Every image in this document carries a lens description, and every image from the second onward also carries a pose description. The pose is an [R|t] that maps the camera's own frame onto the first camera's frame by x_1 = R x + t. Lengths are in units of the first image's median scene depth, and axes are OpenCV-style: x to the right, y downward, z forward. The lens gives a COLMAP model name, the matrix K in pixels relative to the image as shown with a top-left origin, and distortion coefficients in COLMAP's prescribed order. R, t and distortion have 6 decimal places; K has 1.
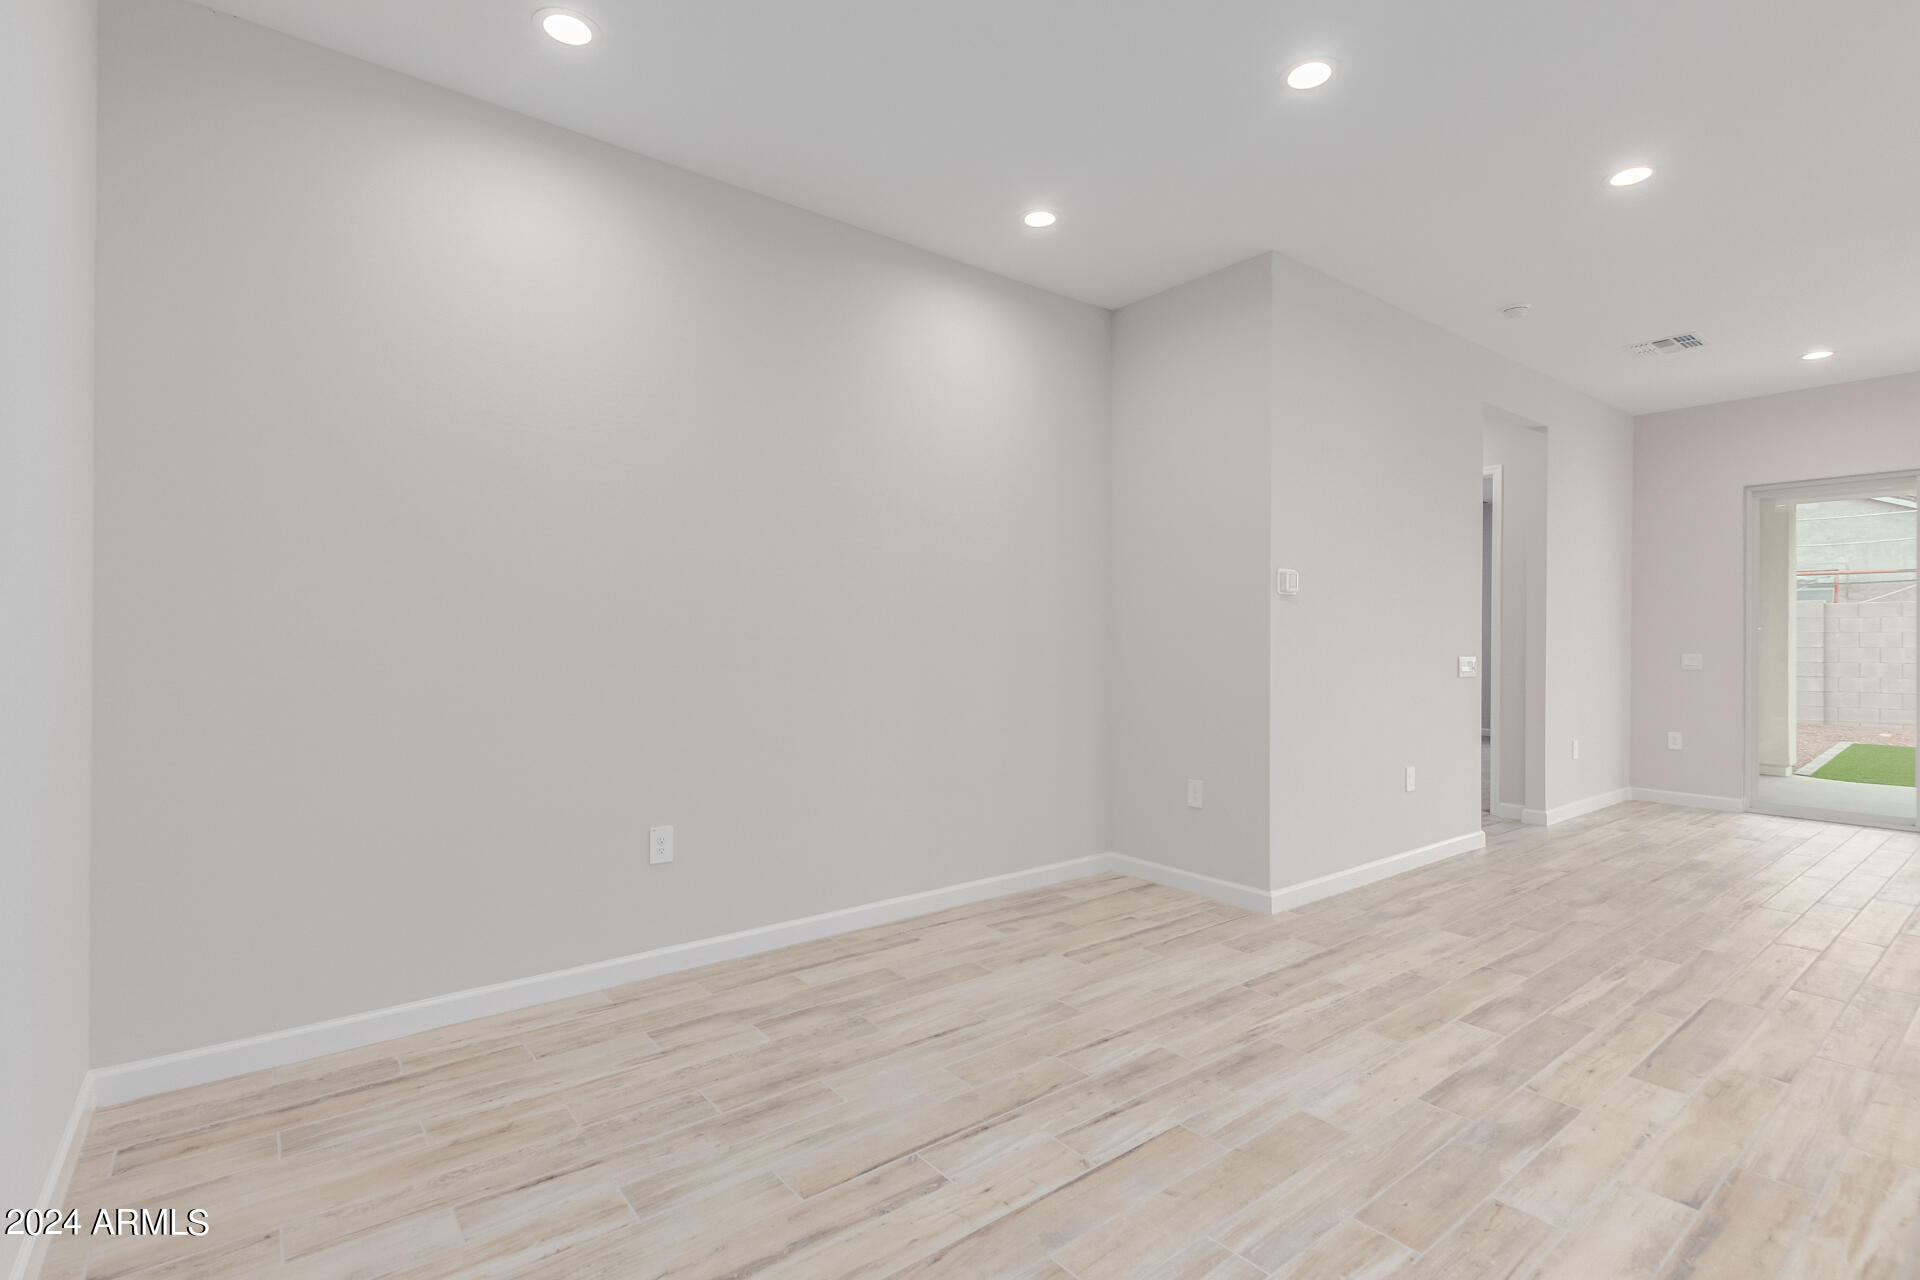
lens RADIAL K [[879.2, 0, 945.4], [0, 879.2, 645.2], [0, 0, 1]] dist [0.001273, -0.004721]
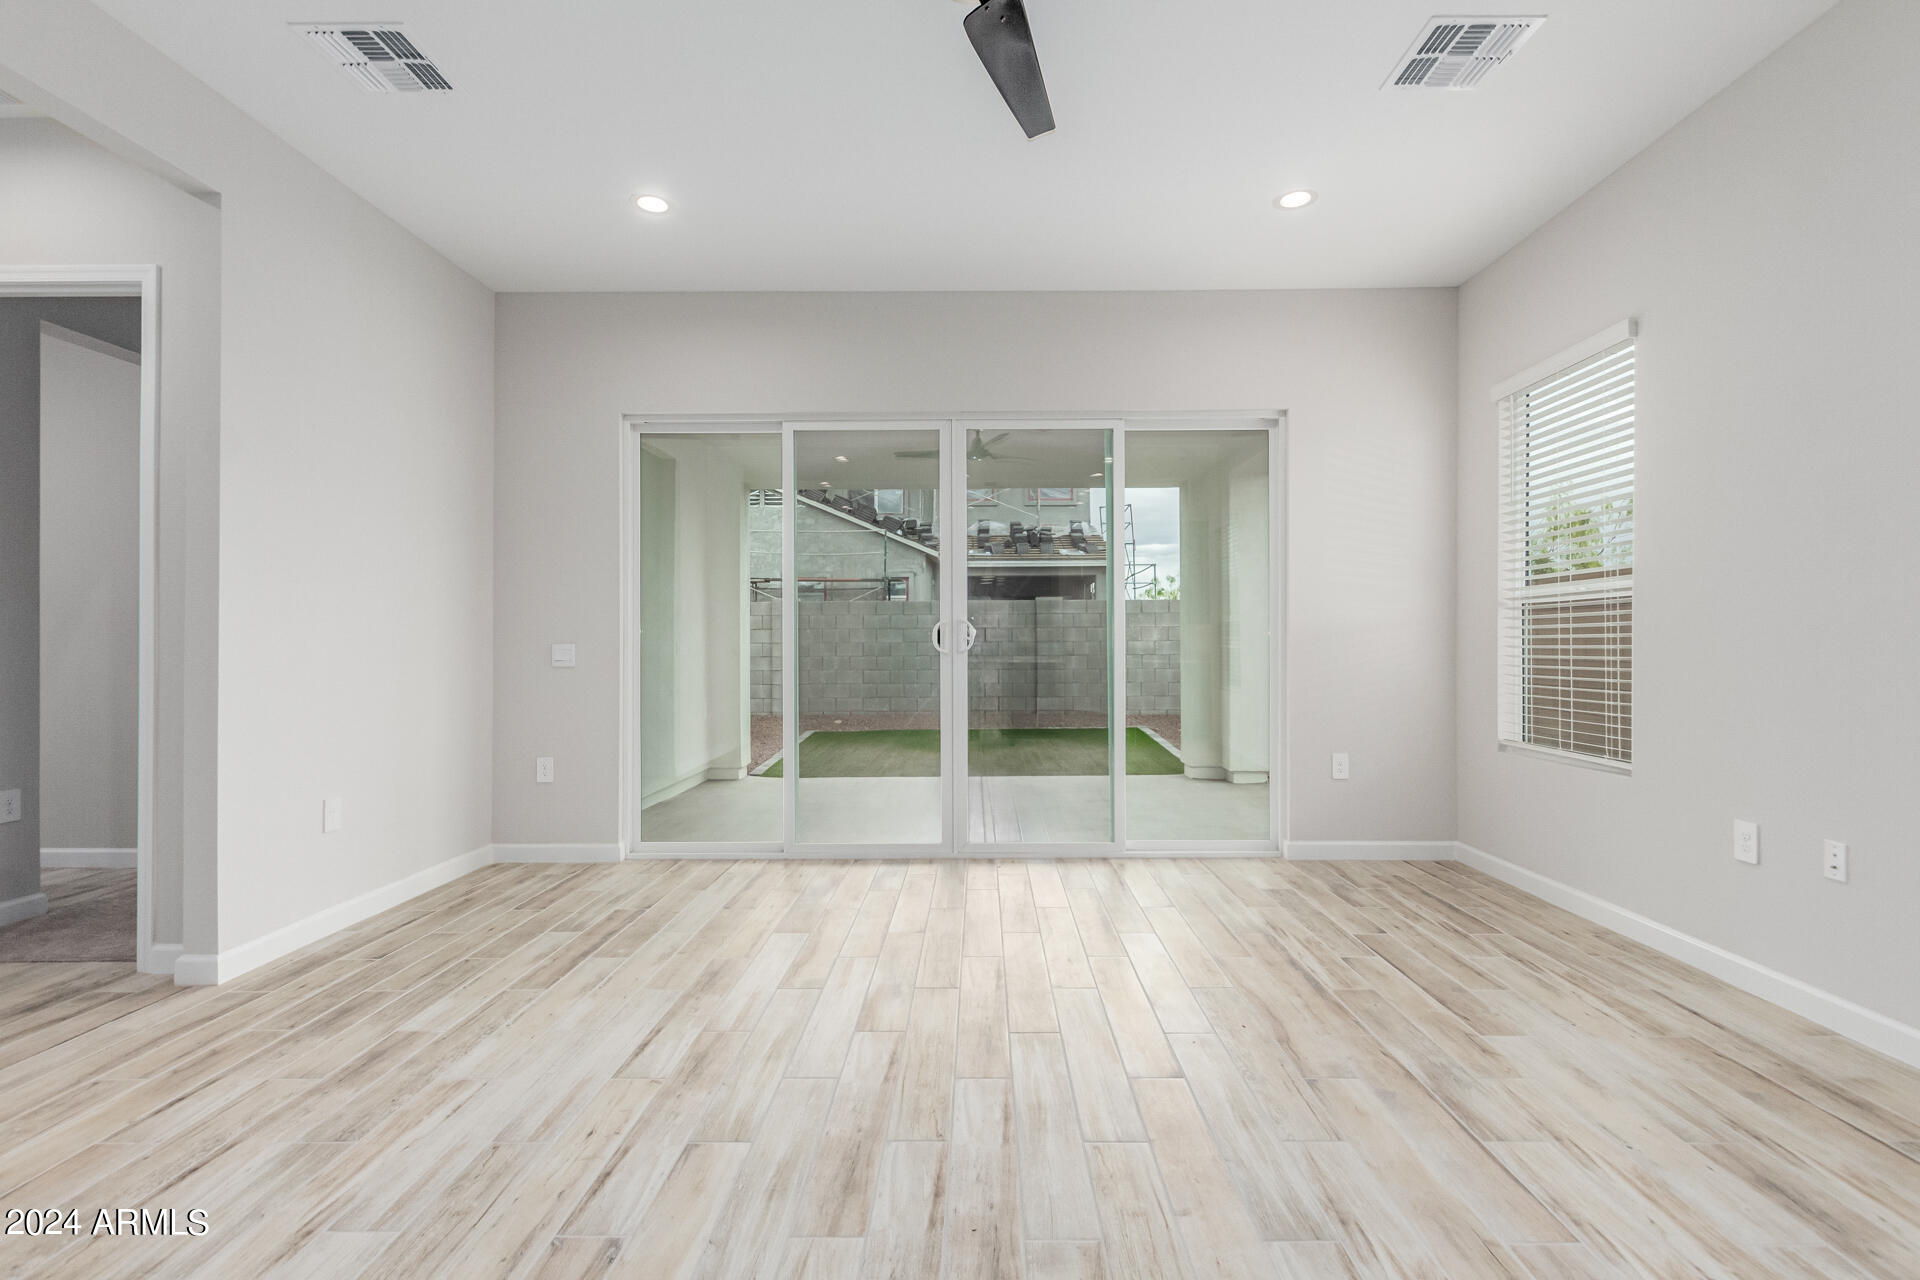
lens RADIAL K [[879.2, 0, 982.4], [0, 879.2, 631.0], [0, 0, 1]] dist [0.001273, -0.004721]
pose [[0.599307, 0.008007, 0.800479, 0.839369], [0.008100, 0.999838, -0.016065, 0.023063], [-0.800478, 0.016112, 0.599145, 0.536133]]
